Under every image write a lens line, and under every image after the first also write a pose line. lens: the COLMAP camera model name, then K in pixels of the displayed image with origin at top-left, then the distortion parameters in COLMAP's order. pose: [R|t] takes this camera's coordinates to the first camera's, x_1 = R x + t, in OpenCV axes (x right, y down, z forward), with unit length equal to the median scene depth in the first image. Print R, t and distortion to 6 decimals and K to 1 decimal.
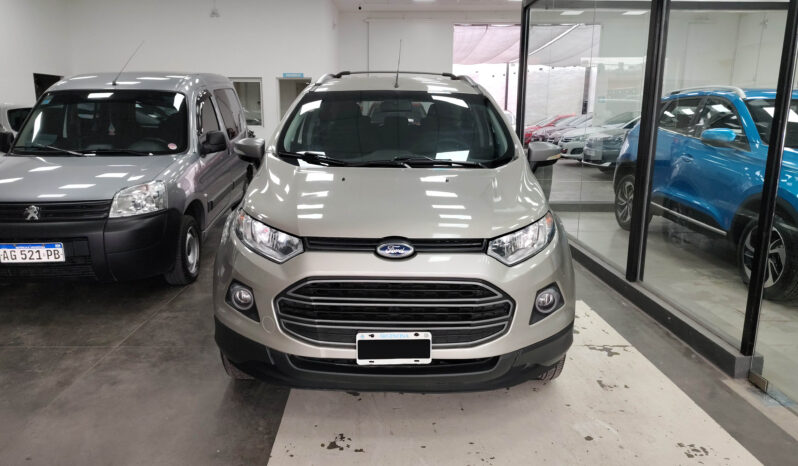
lens RADIAL K [[575.8, 0, 398.0], [0, 575.8, 233.6], [0, 0, 1]] dist [0.048121, -0.056670]
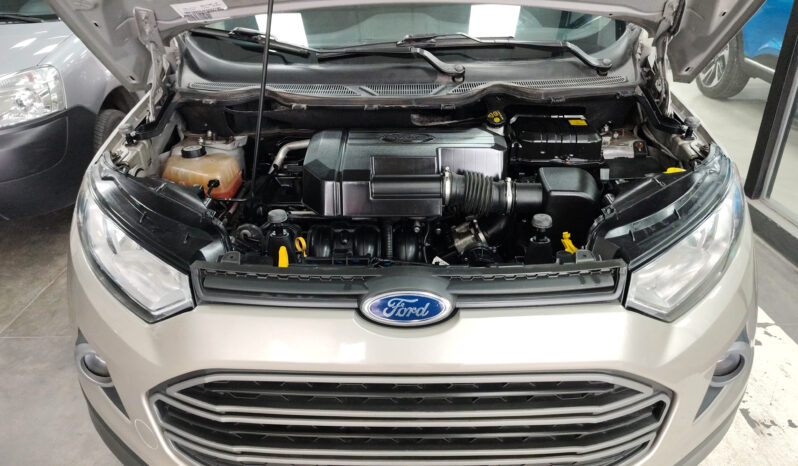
lens RADIAL K [[575.8, 0, 396.9], [0, 575.8, 240.1], [0, 0, 1]] dist [0.048121, -0.056670]
pose [[0.999379, -0.015319, -0.031722, 0.001964], [0.023276, 0.963085, 0.268188, -0.124660], [0.026443, -0.268760, 0.962844, 0.591638]]
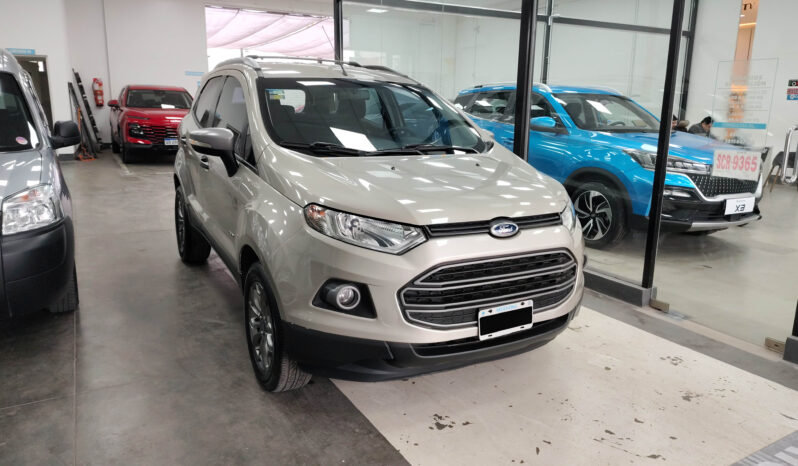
lens RADIAL K [[575.8, 0, 403.6], [0, 575.8, 230.5], [0, 0, 1]] dist [0.048121, -0.056670]
pose [[0.876972, -0.095337, 0.470989, -0.660230], [0.088369, 0.995402, 0.036947, -0.025464], [-0.472346, 0.009219, 0.881365, 0.126973]]
